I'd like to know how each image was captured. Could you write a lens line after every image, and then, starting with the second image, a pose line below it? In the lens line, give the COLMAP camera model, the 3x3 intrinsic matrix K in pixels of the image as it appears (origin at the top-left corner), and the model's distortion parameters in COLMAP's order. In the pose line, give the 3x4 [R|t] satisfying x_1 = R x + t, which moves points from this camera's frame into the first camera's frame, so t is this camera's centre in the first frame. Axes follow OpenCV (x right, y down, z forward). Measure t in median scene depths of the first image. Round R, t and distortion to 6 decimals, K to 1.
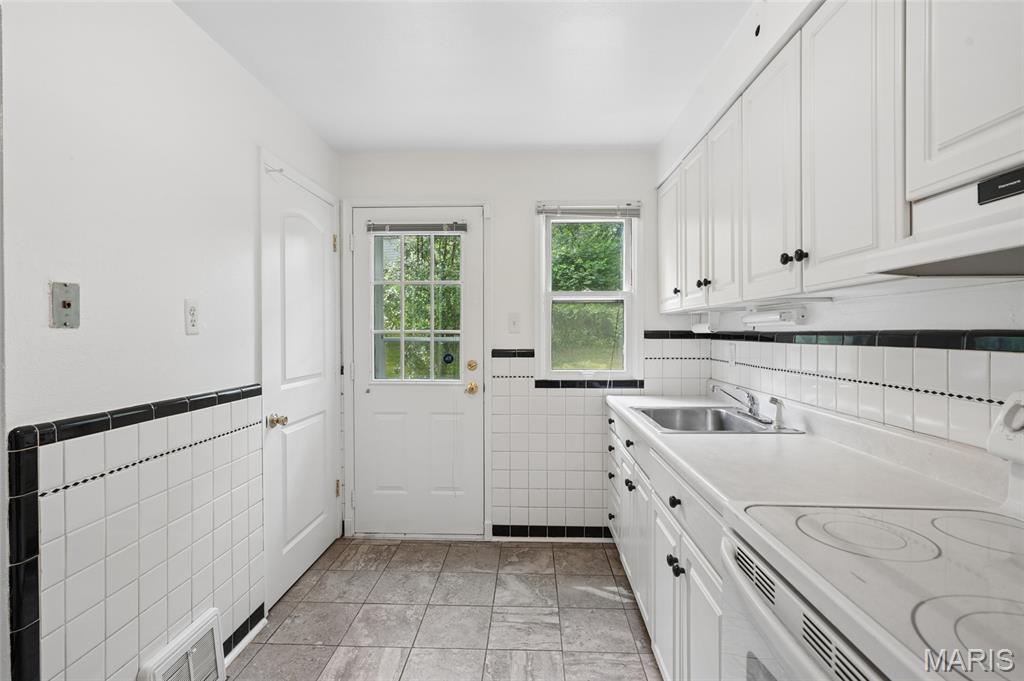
lens RADIAL K [[479.1, 0, 514.8], [0, 479.1, 333.2], [0, 0, 1]] dist [-0.019451, 0.000692]
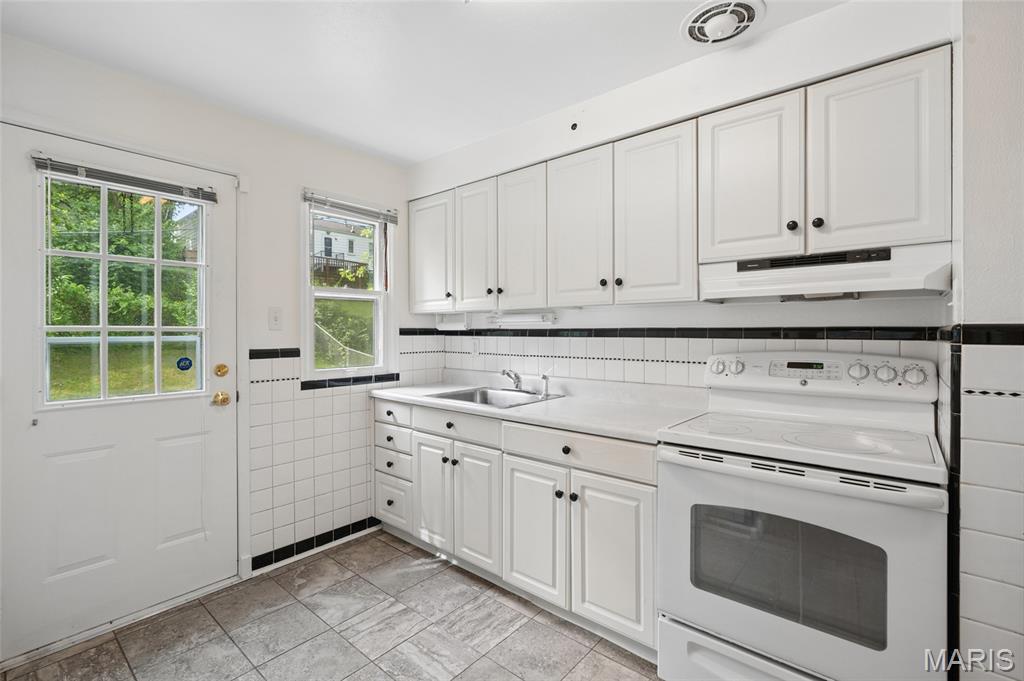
lens RADIAL K [[458.0, 0, 516.3], [0, 458.0, 333.7], [0, 0, 1]] dist [-0.008824, 0.002585]
pose [[0.616585, -0.005642, 0.787268, -0.397562], [0.002500, 0.999983, 0.005209, 0.002727], [-0.787285, -0.001244, 0.616588, 0.139333]]
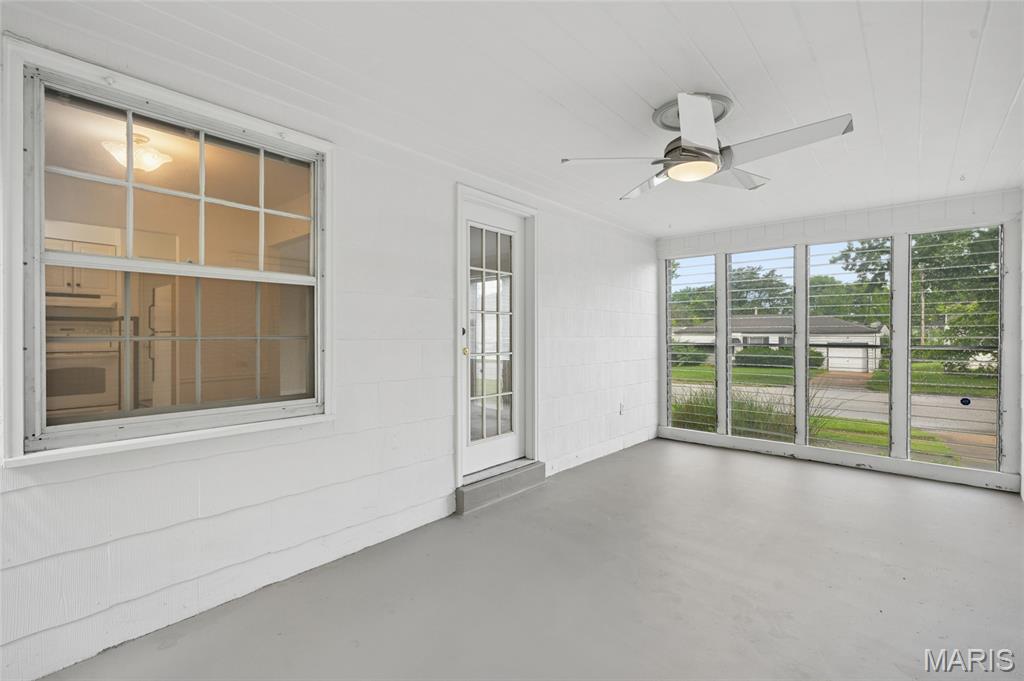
lens RADIAL K [[458.0, 0, 511.6], [0, 458.0, 335.9], [0, 0, 1]] dist [-0.008824, 0.002585]
pose [[-0.773315, -0.008702, 0.633963, -2.190269], [-0.007911, 0.999960, 0.004076, 0.053386], [-0.633973, -0.001864, -0.773353, 0.492756]]
